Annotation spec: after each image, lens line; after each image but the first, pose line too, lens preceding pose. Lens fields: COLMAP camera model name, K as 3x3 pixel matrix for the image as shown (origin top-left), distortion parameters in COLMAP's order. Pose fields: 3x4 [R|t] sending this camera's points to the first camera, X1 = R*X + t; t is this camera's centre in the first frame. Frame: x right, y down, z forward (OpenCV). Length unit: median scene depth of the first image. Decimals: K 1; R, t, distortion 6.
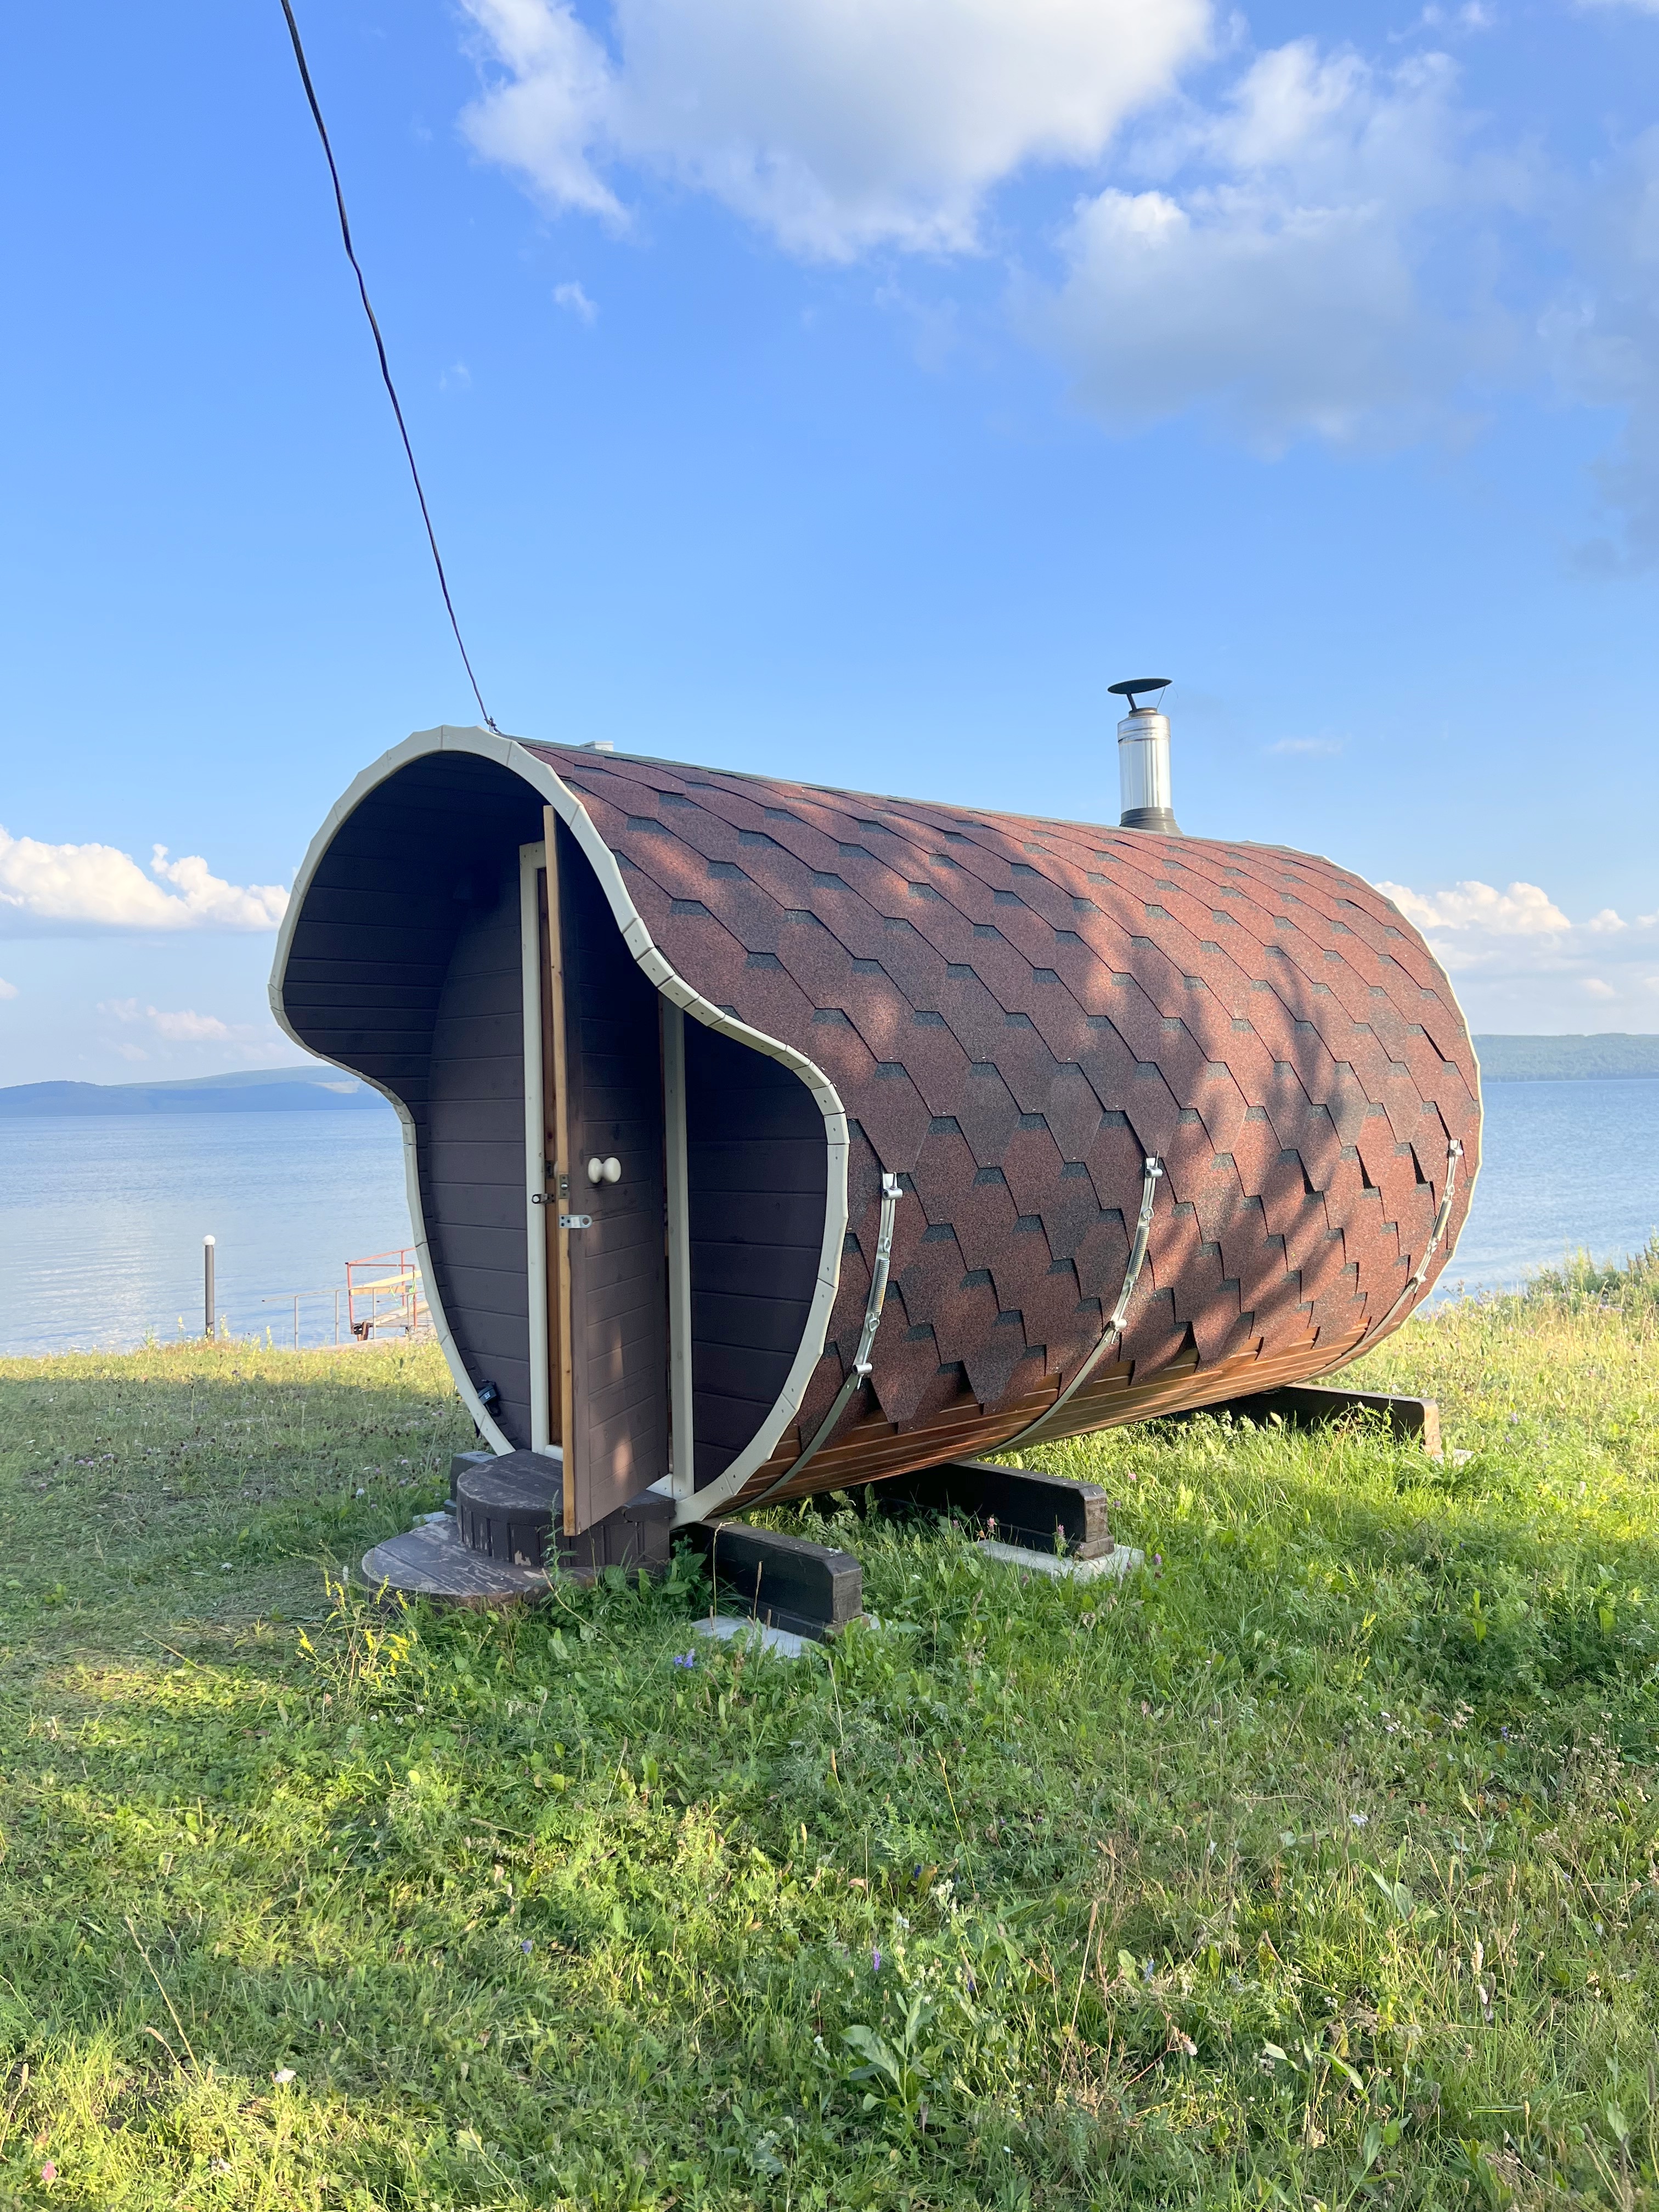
lens RADIAL K [[1681.7, 0, 829.5], [0, 1681.7, 1106.0], [0, 0, 1]] dist [0.033714, -0.012297]
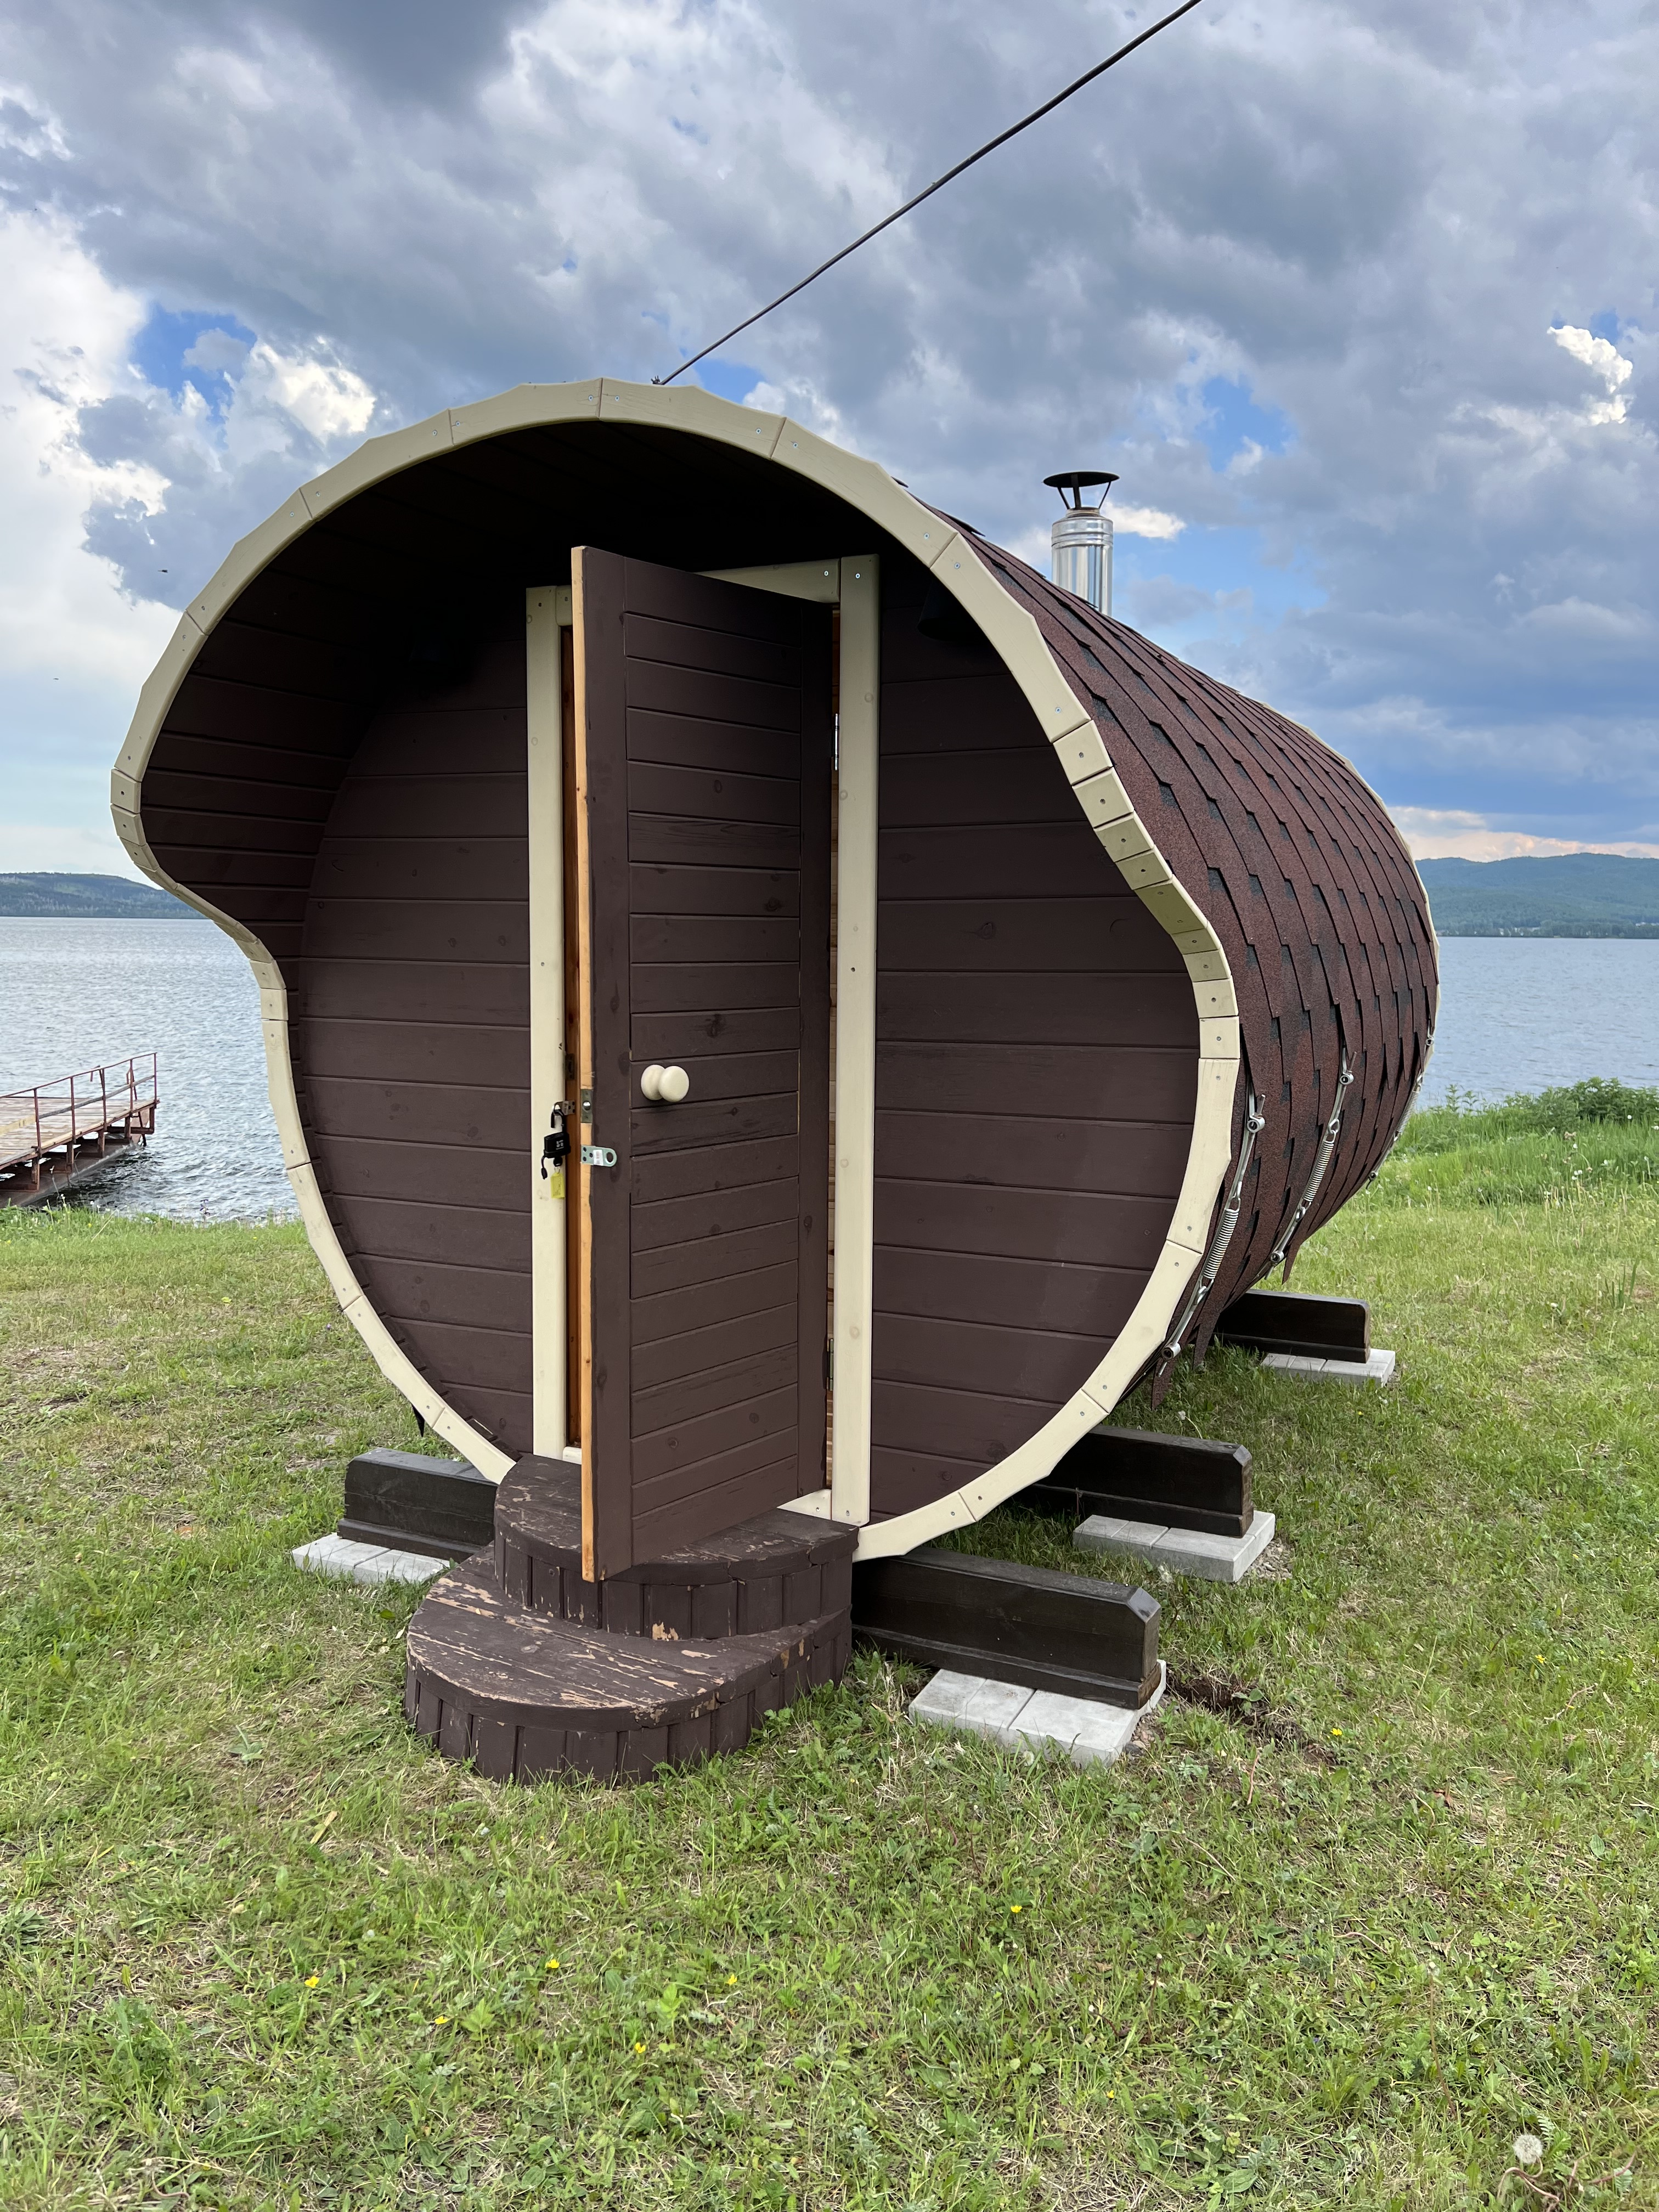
lens RADIAL K [[1681.7, 0, 829.5], [0, 1681.7, 1106.0], [0, 0, 1]] dist [0.033714, -0.012297]
pose [[0.927638, -0.005528, 0.373440, -0.330074], [-0.031206, 0.995247, 0.092249, -0.014006], [-0.372175, -0.097228, 0.923056, 0.305937]]
